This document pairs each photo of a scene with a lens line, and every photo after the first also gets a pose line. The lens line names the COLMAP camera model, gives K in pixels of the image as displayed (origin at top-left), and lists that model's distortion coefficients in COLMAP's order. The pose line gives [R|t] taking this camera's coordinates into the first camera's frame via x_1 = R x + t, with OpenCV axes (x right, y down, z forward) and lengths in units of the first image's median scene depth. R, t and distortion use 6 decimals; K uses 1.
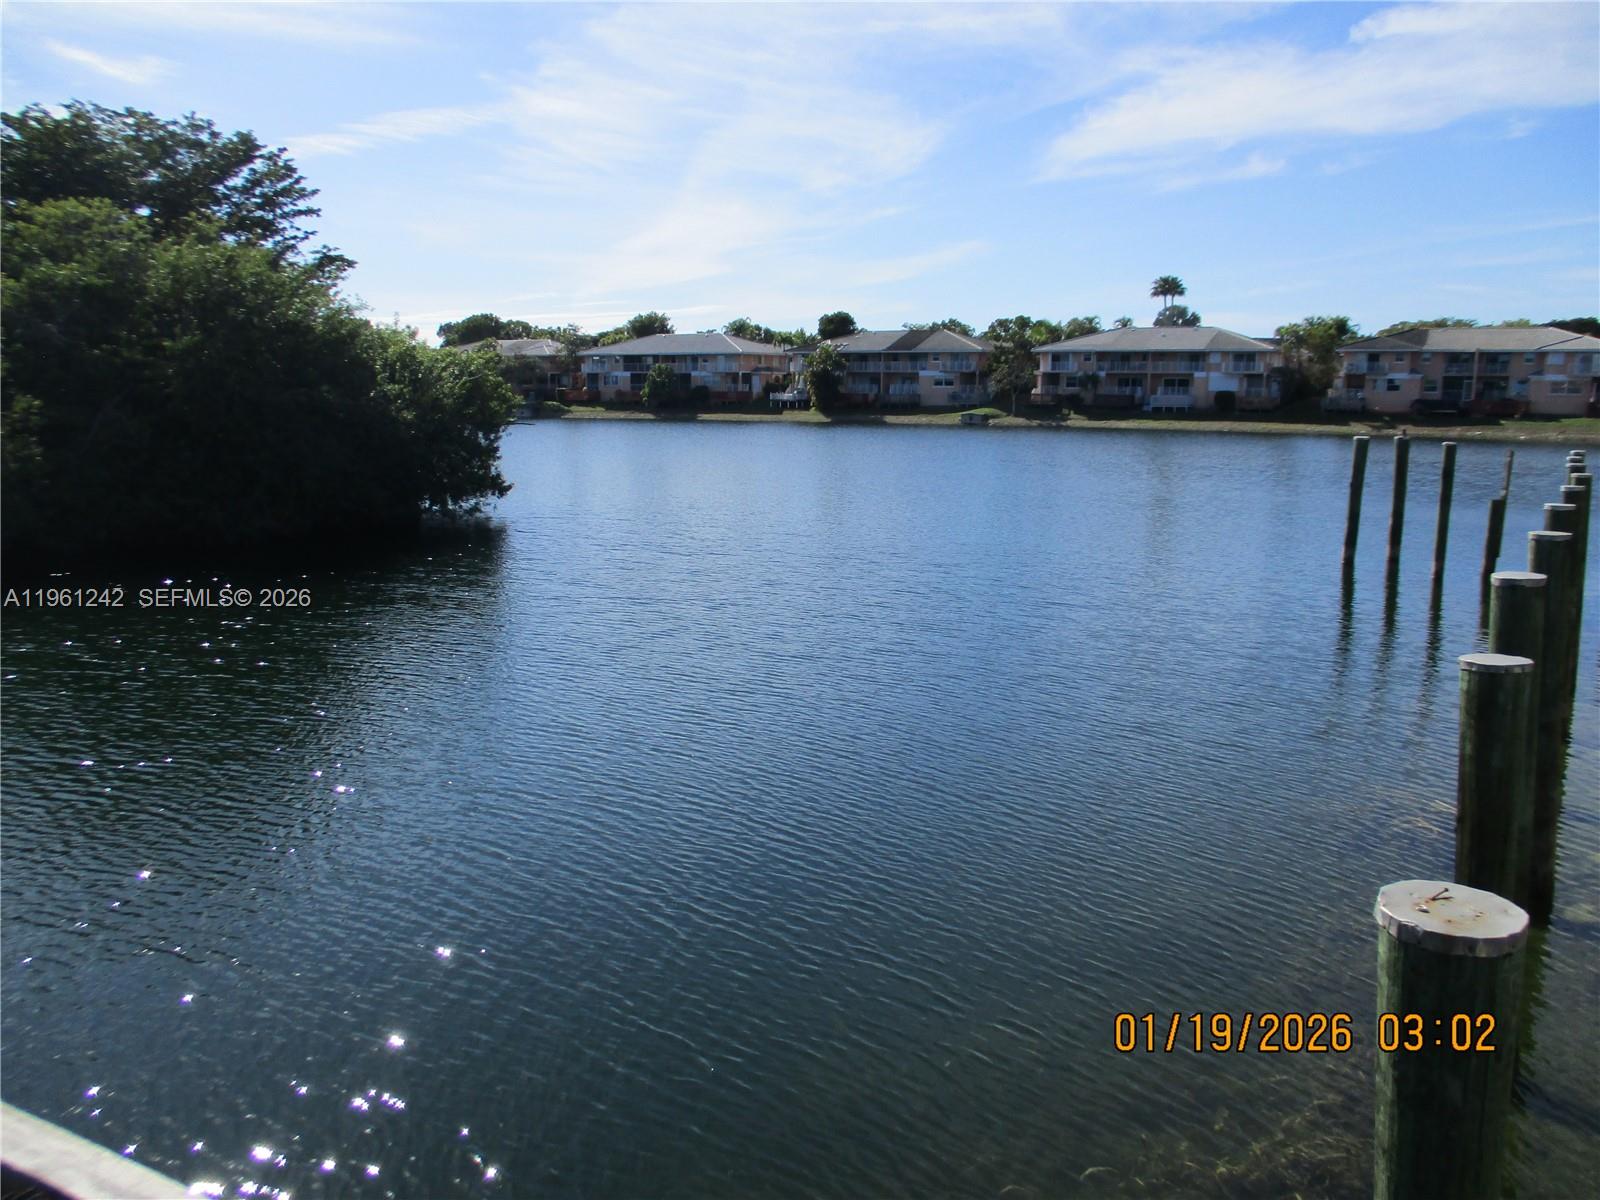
lens RADIAL K [[1310.4, 0, 787.9], [0, 1310.4, 588.5], [0, 0, 1]] dist [-0.033766, 0.017154]
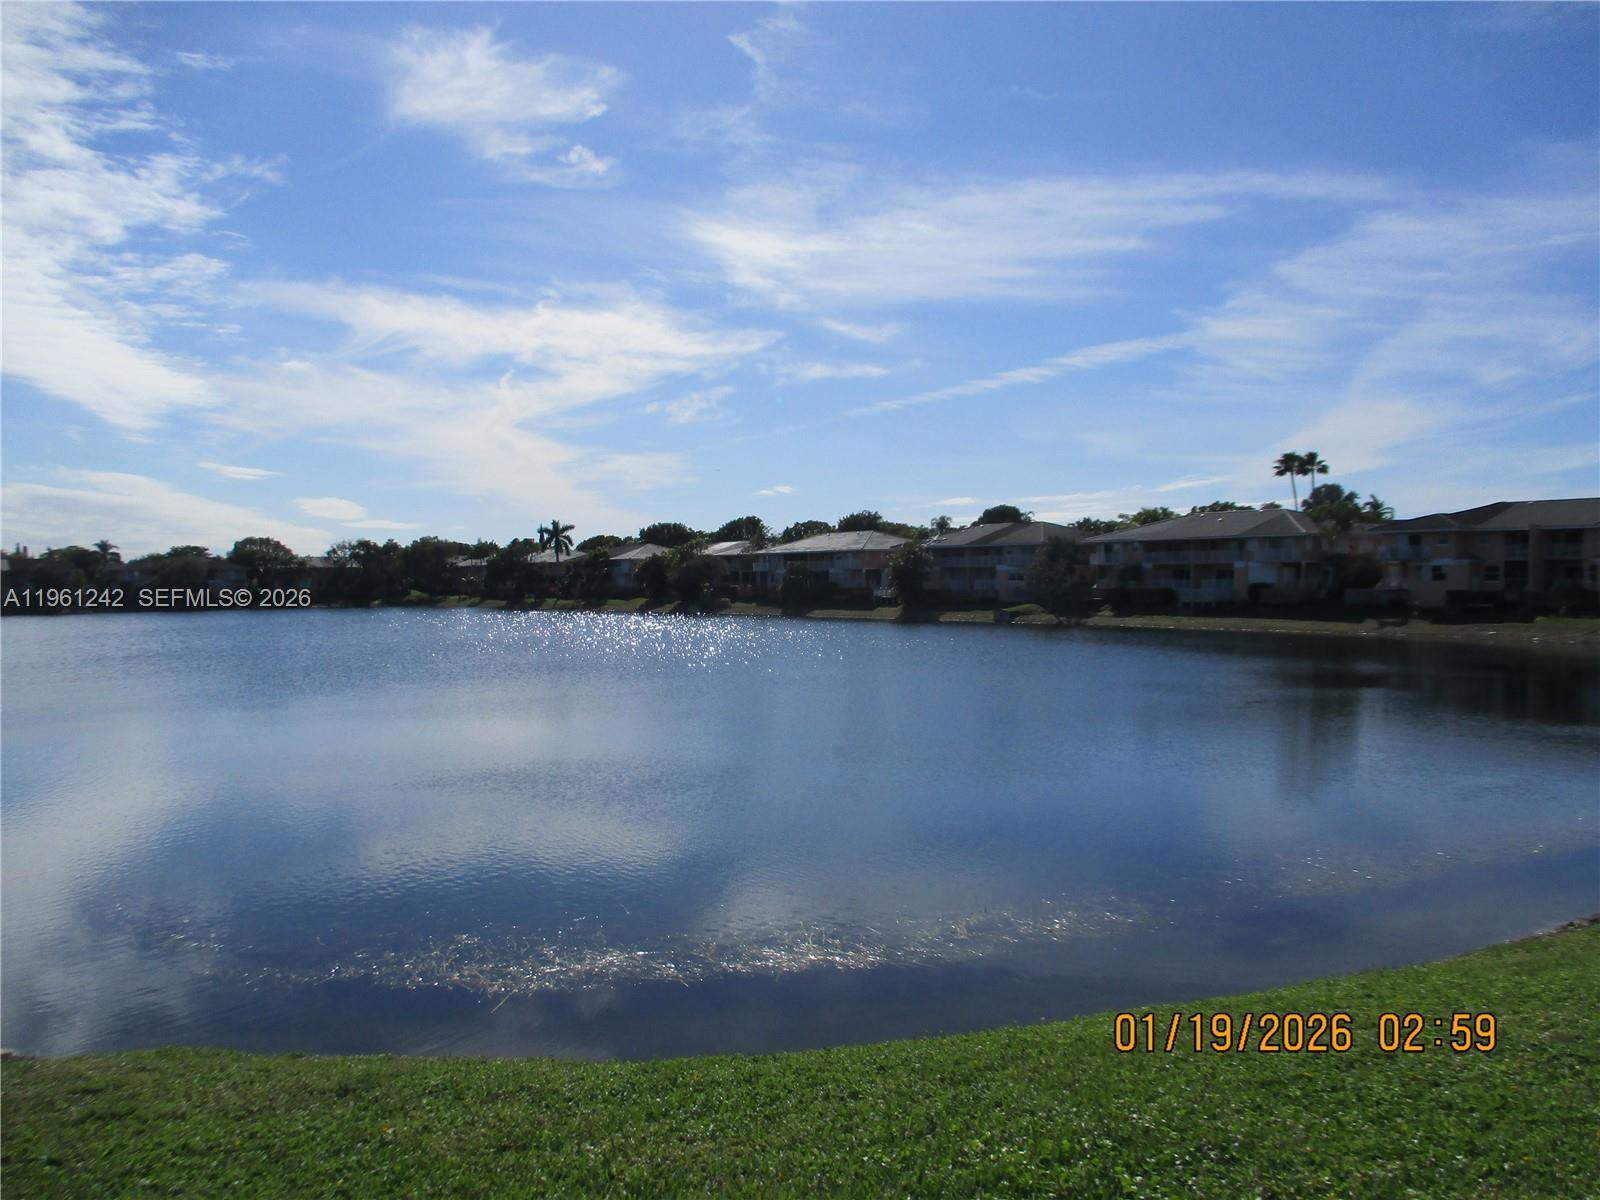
lens RADIAL K [[1310.4, 0, 801.3], [0, 1310.4, 545.9], [0, 0, 1]] dist [-0.033766, 0.017154]
pose [[0.900772, -0.015682, -0.434009, 0.426292], [-0.065982, 0.982805, -0.172456, -0.010871], [0.429250, 0.183980, 0.884248, 0.126250]]
